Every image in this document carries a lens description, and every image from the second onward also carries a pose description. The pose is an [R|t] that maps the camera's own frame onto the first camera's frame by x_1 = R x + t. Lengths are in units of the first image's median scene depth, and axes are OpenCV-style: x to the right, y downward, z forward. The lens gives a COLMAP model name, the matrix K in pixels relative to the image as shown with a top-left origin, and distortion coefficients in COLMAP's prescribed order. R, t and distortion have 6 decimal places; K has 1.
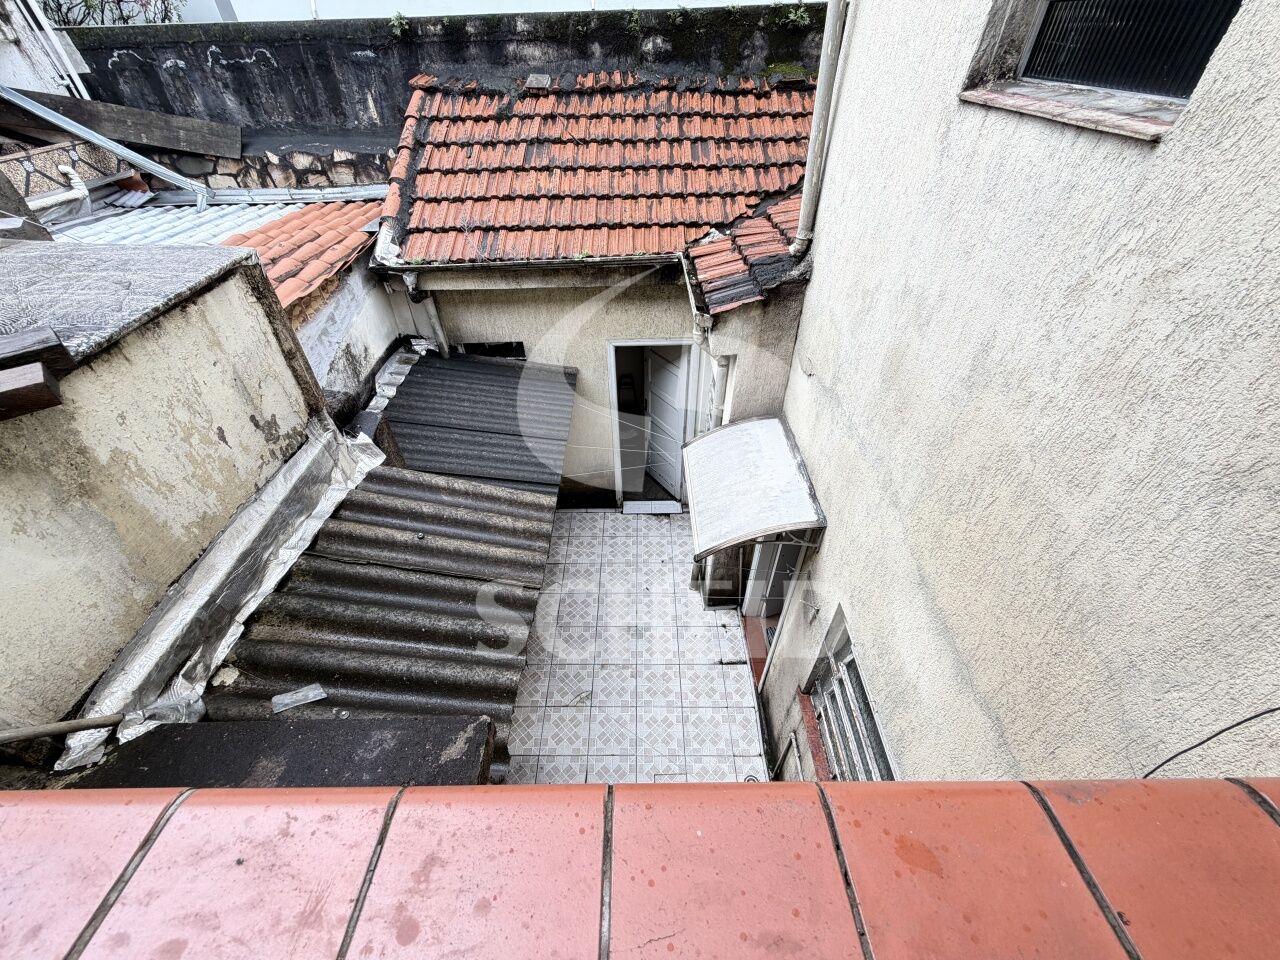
lens RADIAL K [[510.2, 0, 640.7], [0, 510.2, 478.7], [0, 0, 1]] dist [0.000141, -0.000008]
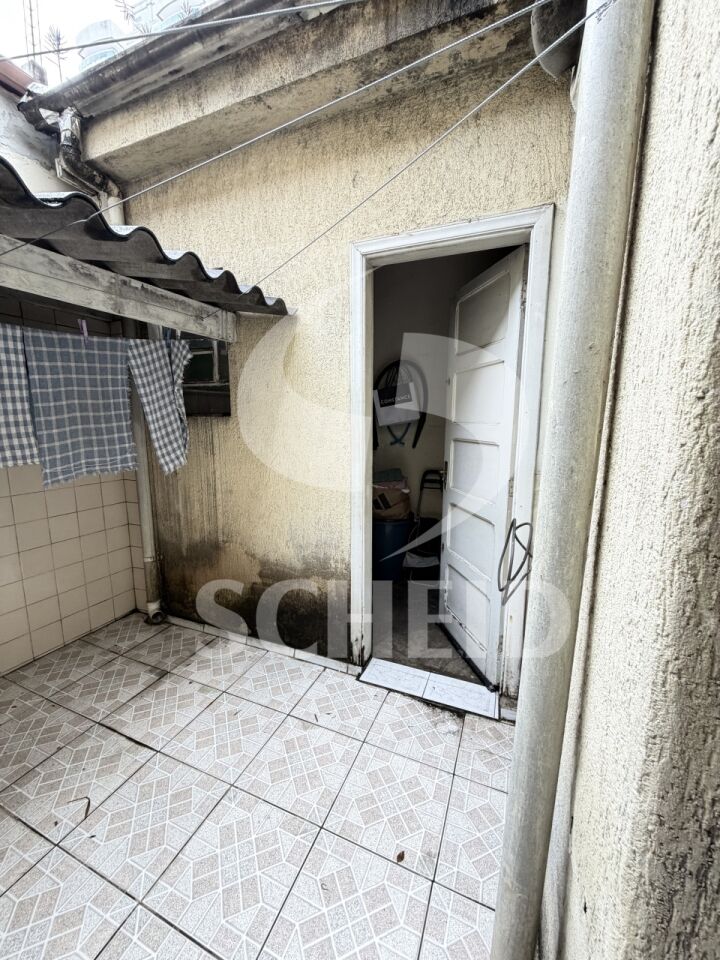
lens RADIAL K [[382.7, 0, 361.6], [0, 382.7, 478.6], [0, 0, 1]] dist [0.000141, -0.000008]
pose [[0.921335, 0.074755, -0.381514, 0.084011], [-0.267597, 0.833815, -0.482850, 0.083629], [0.282017, 0.546958, 0.788228, 0.636100]]
